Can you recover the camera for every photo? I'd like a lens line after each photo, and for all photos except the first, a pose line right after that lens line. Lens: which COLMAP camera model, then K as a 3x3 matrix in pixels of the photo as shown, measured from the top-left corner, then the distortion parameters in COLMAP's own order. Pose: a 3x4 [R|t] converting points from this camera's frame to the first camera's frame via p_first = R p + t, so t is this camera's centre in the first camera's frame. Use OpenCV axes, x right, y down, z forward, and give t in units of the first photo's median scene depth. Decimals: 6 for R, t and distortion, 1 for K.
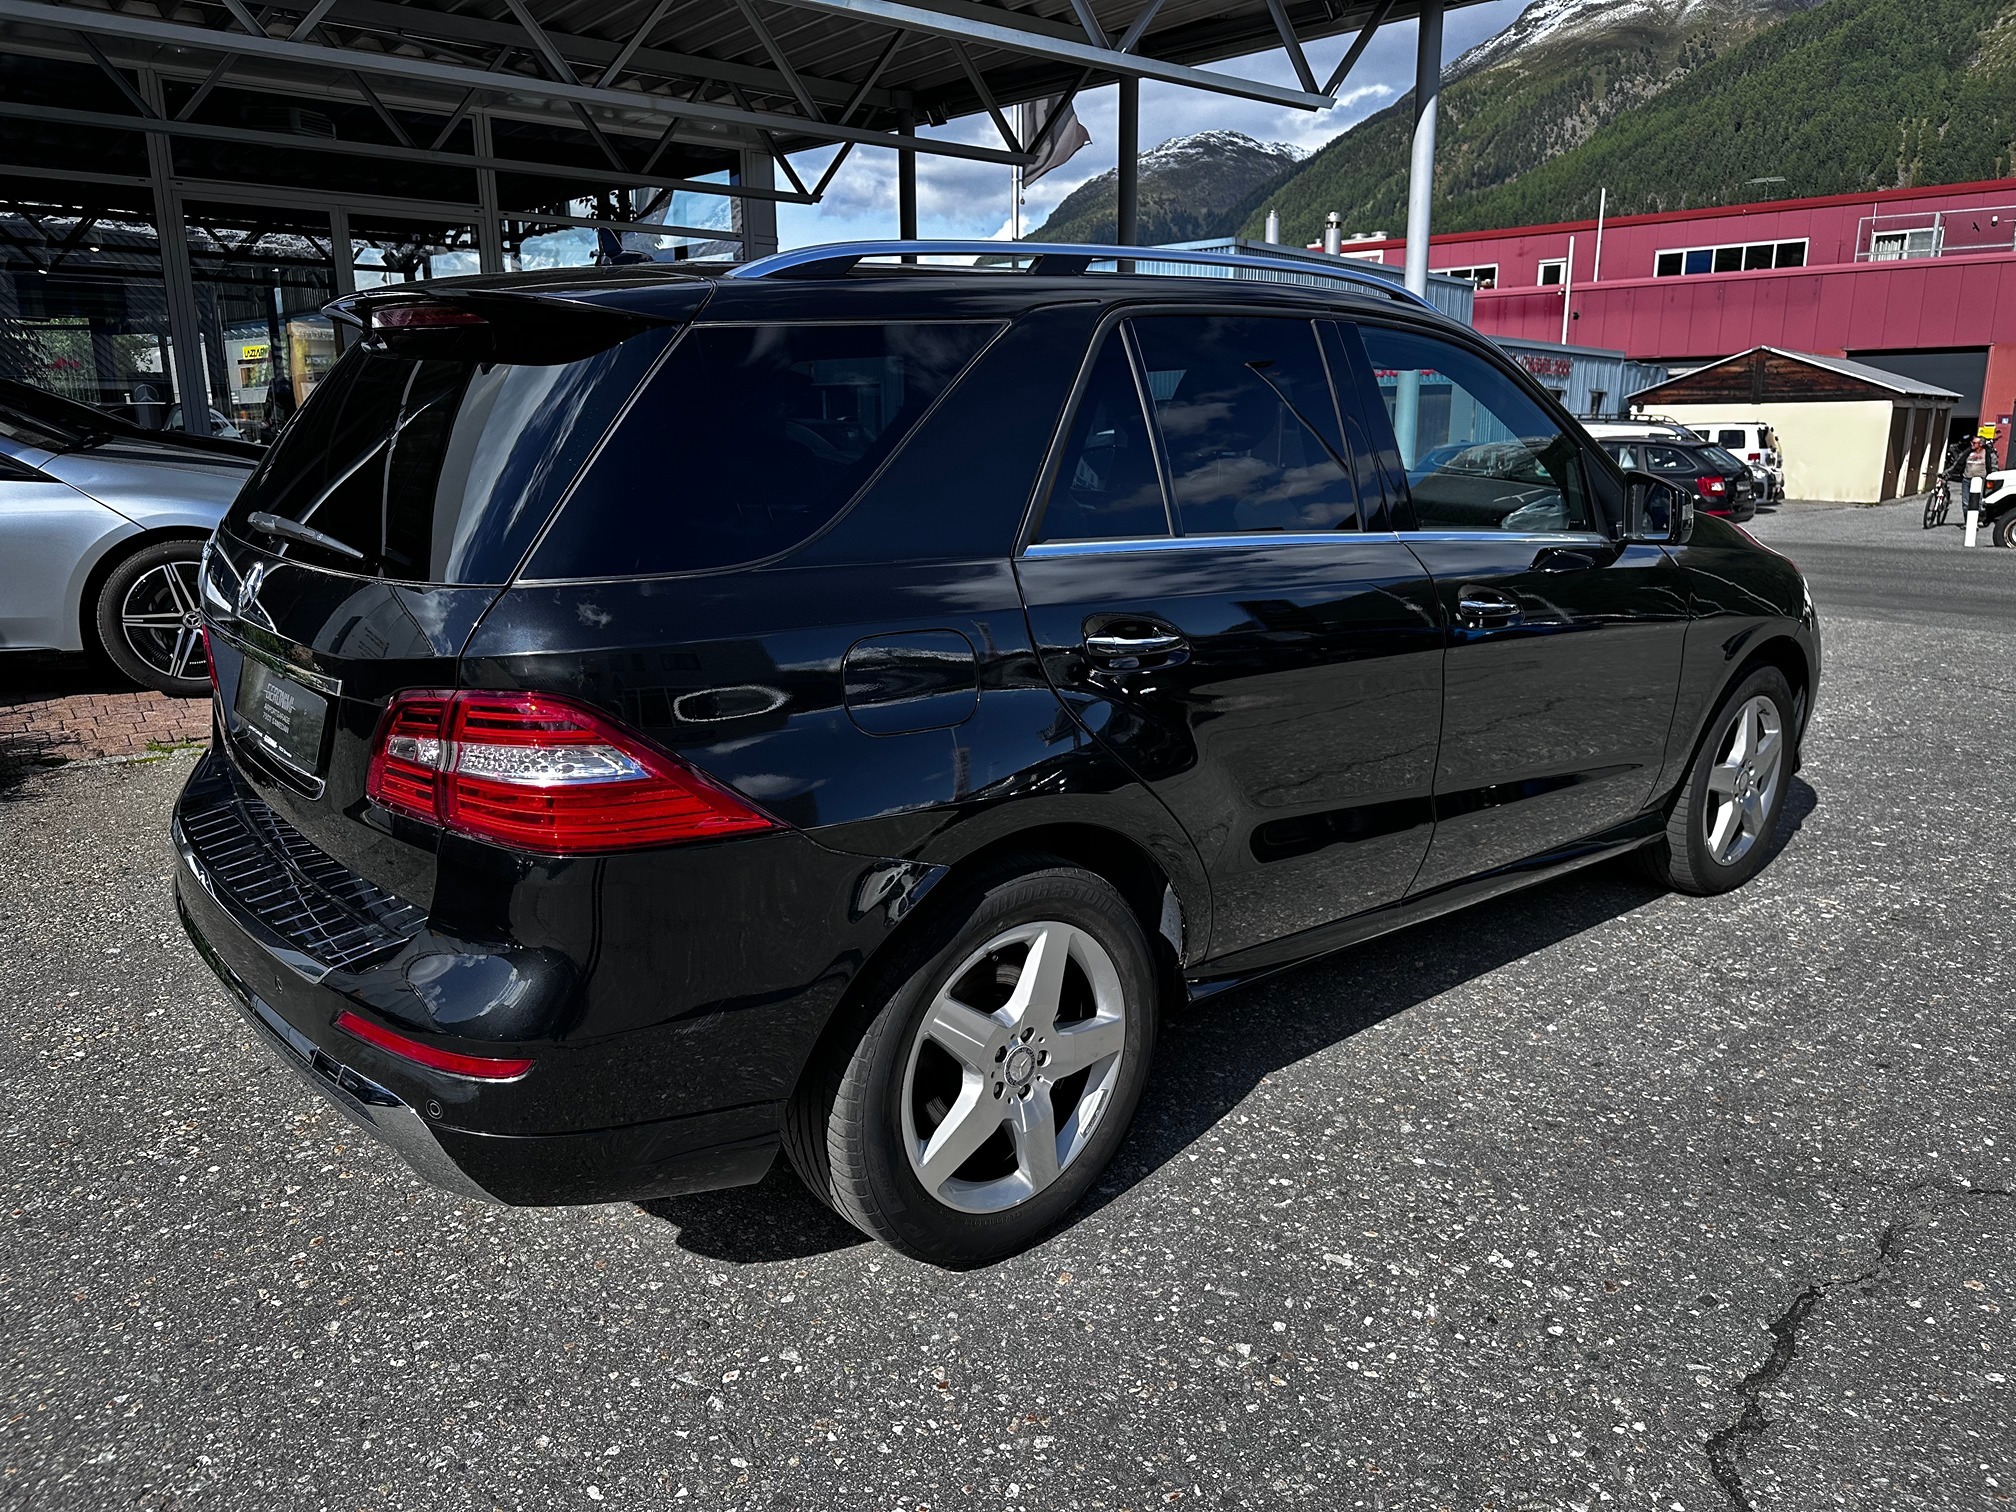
lens RADIAL K [[1409.5, 0, 1002.5], [0, 1409.5, 765.1], [0, 0, 1]] dist [-0.011310, -0.005149]
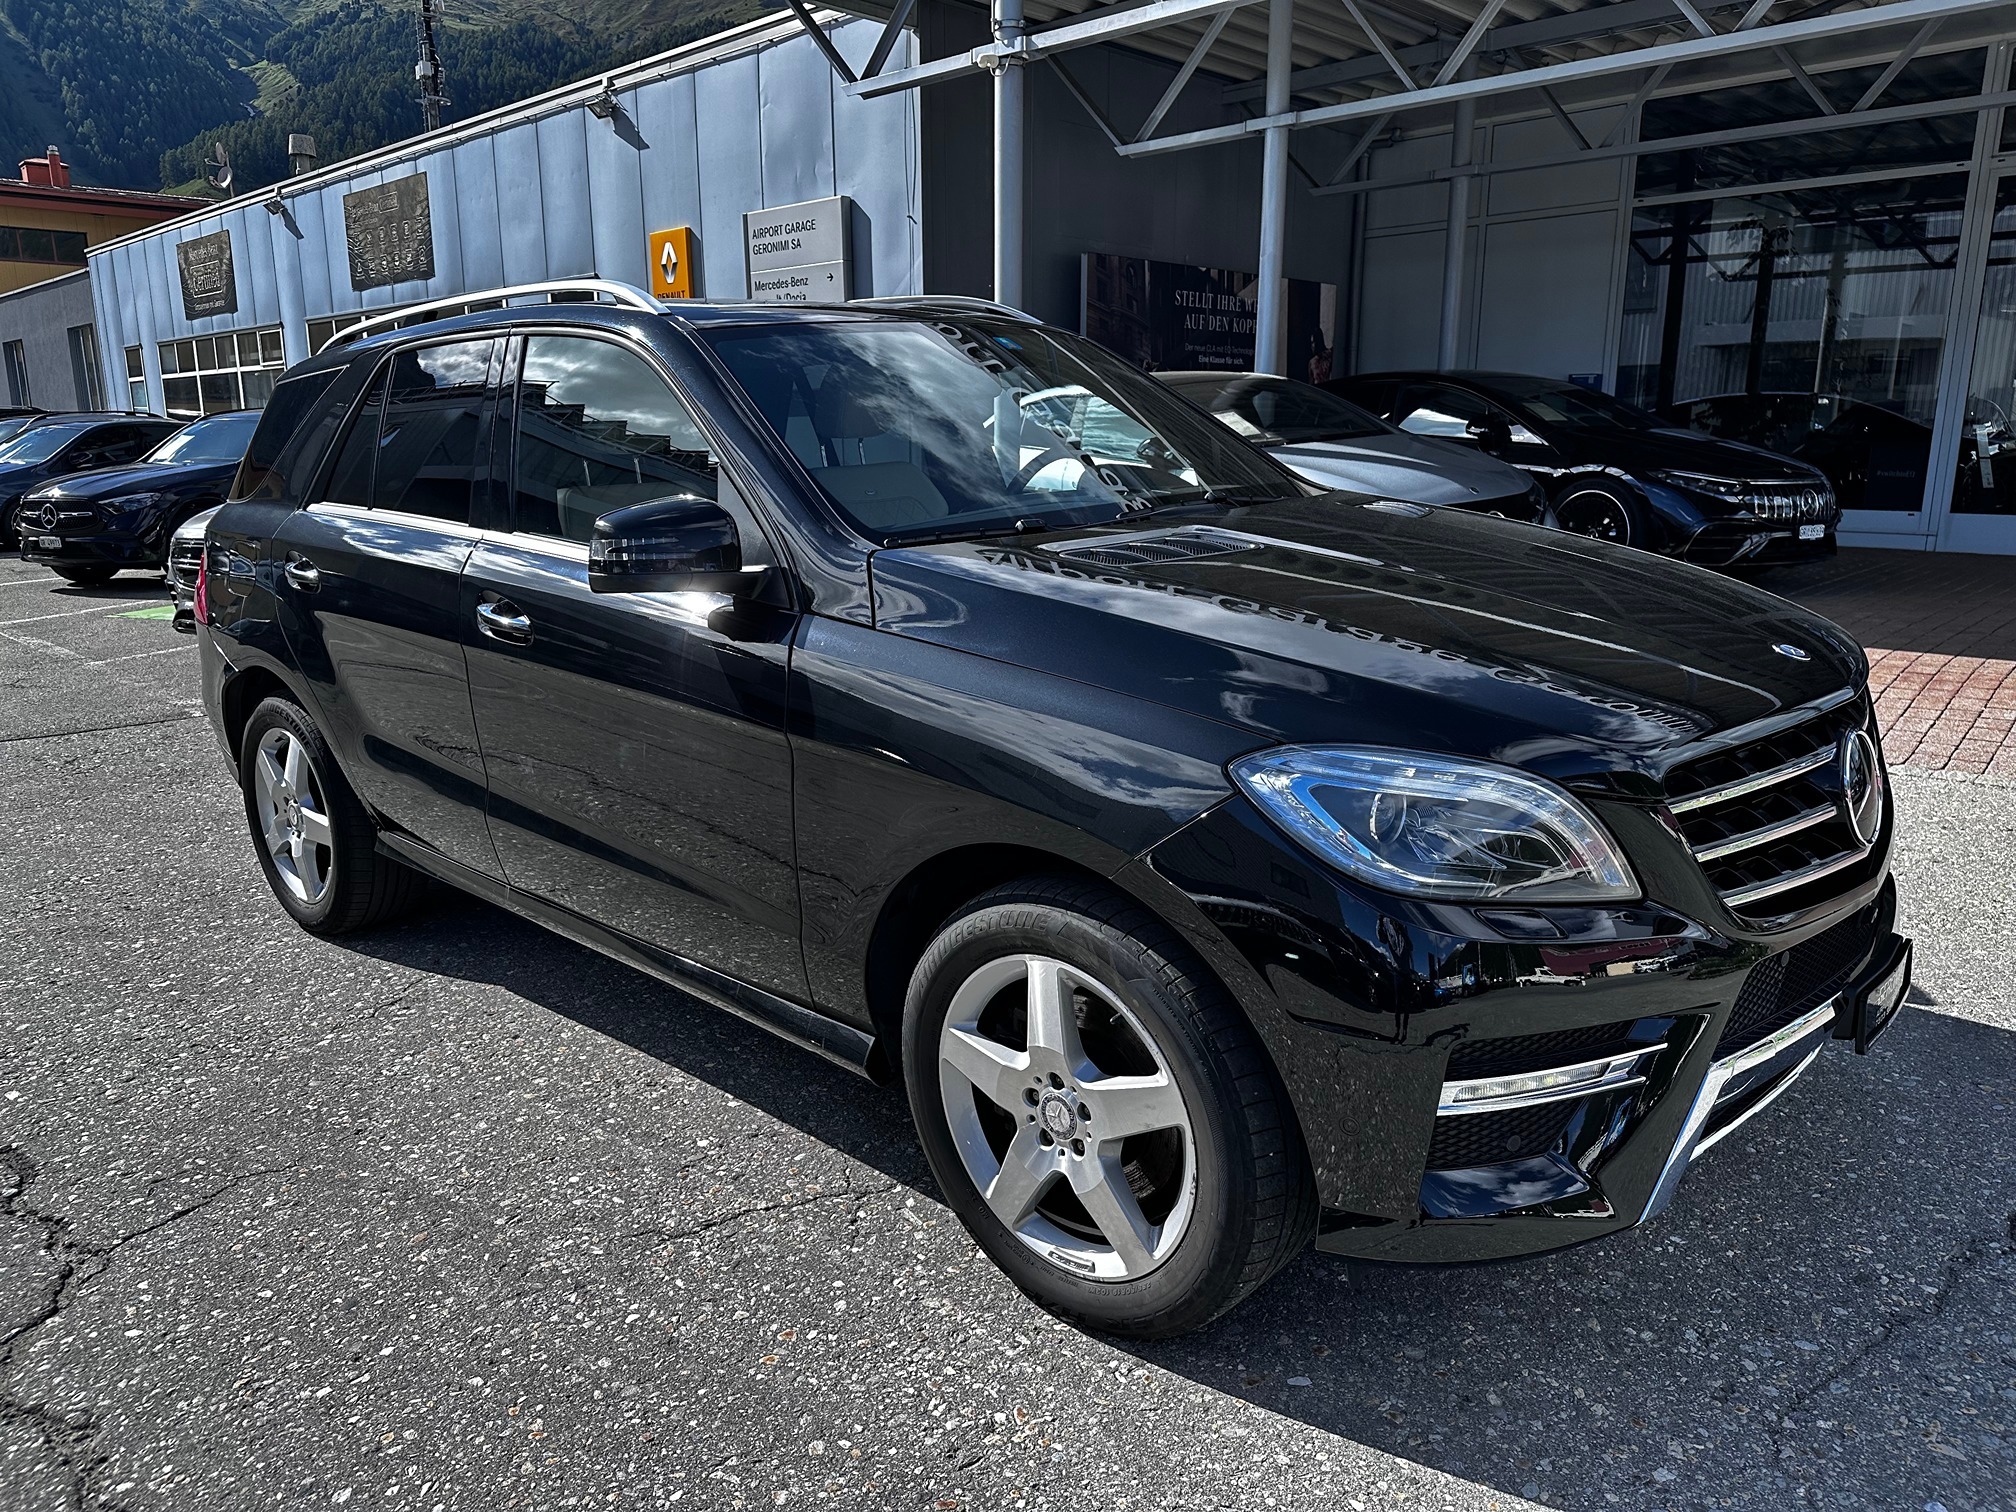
lens RADIAL K [[1386.5, 0, 1016.5], [0, 1386.5, 751.0], [0, 0, 1]] dist [0.020794, -0.026794]
pose [[0.152016, 0.220790, -0.963402, 1.197825], [-0.221266, 0.957593, 0.184545, -0.253187], [0.963293, 0.185114, 0.194422, 1.031549]]
